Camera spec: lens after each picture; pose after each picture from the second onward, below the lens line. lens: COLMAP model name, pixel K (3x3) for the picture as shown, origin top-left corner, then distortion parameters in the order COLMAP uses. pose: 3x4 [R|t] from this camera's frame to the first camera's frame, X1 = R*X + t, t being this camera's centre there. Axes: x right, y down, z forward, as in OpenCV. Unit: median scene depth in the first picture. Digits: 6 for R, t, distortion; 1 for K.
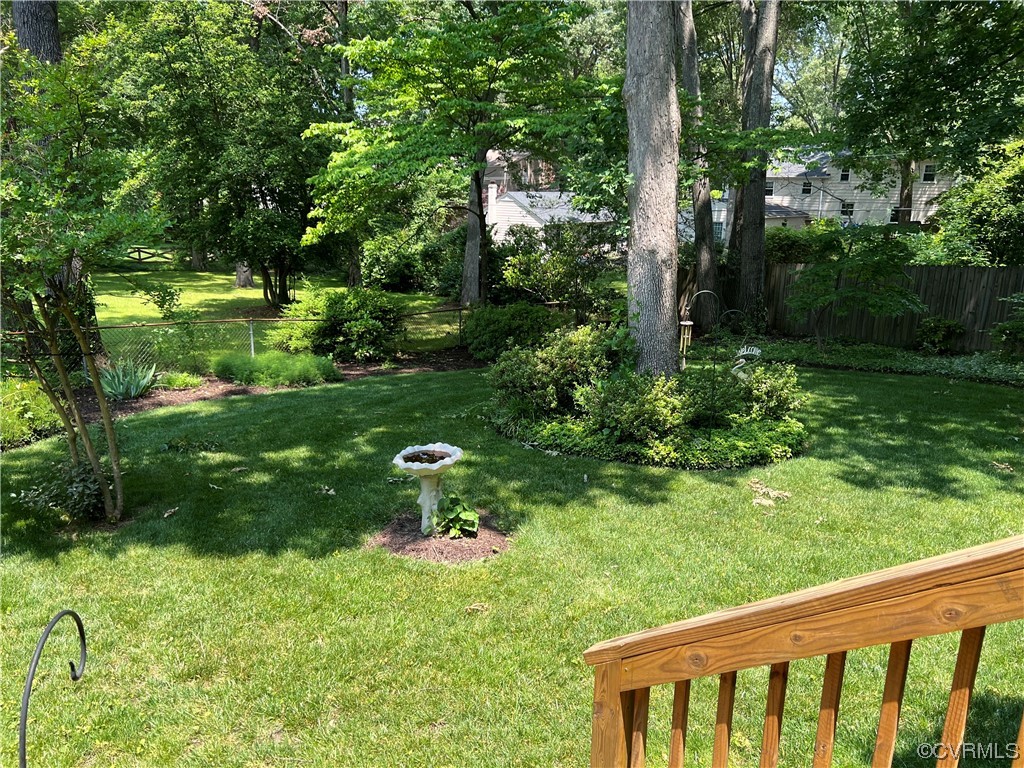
lens RADIAL K [[749.5, 0, 509.8], [0, 749.5, 398.0], [0, 0, 1]] dist [0.020429, -0.032093]
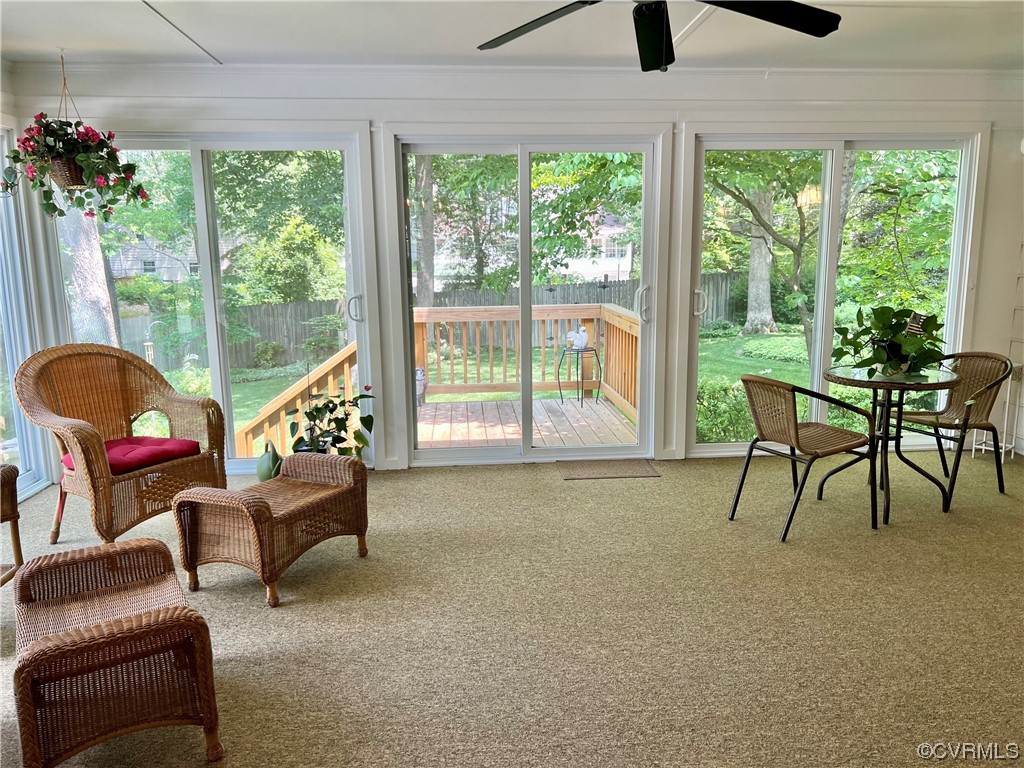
lens RADIAL K [[749.5, 0, 516.3], [0, 749.5, 379.9], [0, 0, 1]] dist [0.020429, -0.032093]
pose [[0.635345, -0.146793, 0.758148, -0.306348], [0.217701, 0.975994, 0.006534, 0.083118], [-0.740907, 0.160898, 0.652050, -0.357826]]
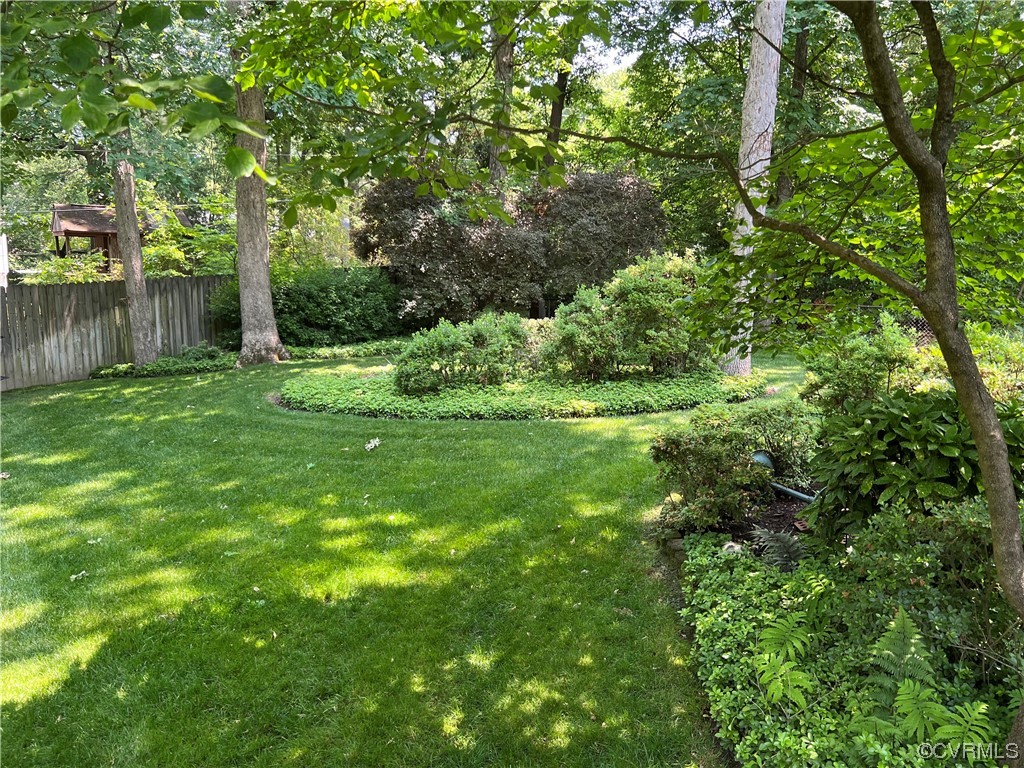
lens RADIAL K [[749.5, 0, 517.1], [0, 749.5, 385.7], [0, 0, 1]] dist [0.020429, -0.032093]
pose [[-0.064834, -0.174455, 0.982528, 0.223817], [0.240087, 0.952951, 0.185046, 0.010105], [-0.968584, 0.247889, -0.019899, 0.032180]]
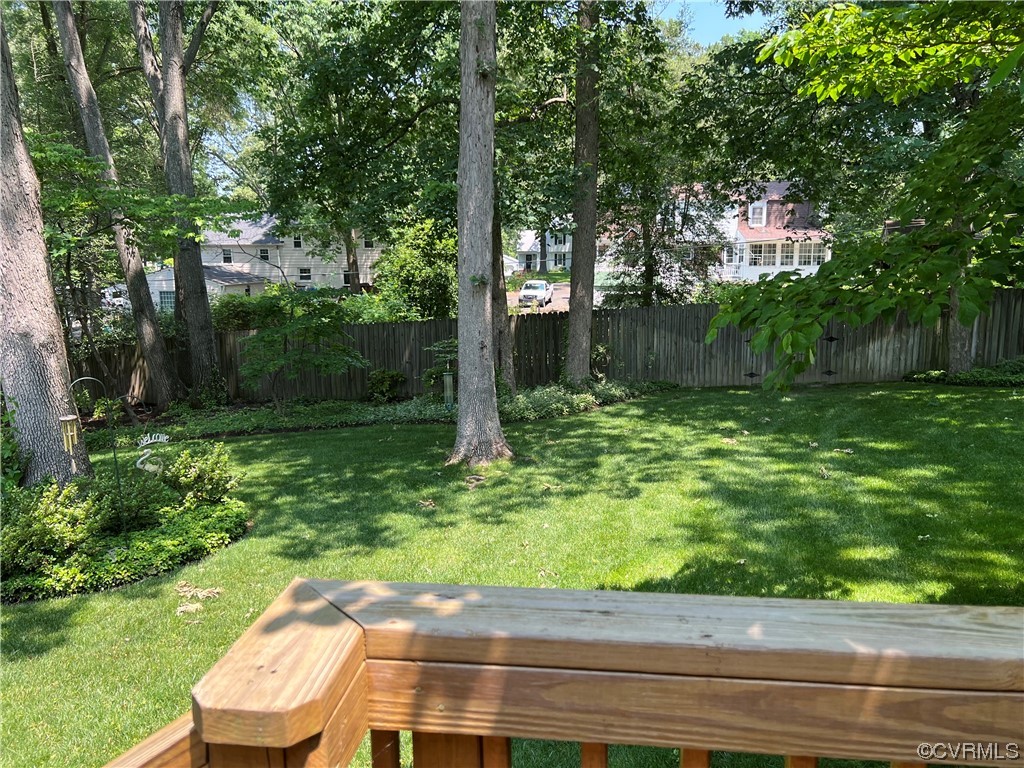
lens RADIAL K [[749.5, 0, 520.0], [0, 749.5, 392.9], [0, 0, 1]] dist [0.020429, -0.032093]
pose [[0.780119, -0.125046, 0.613007, 0.079910], [0.179950, 0.983265, -0.028432, -0.008875], [-0.599193, 0.132491, 0.789566, 0.024249]]
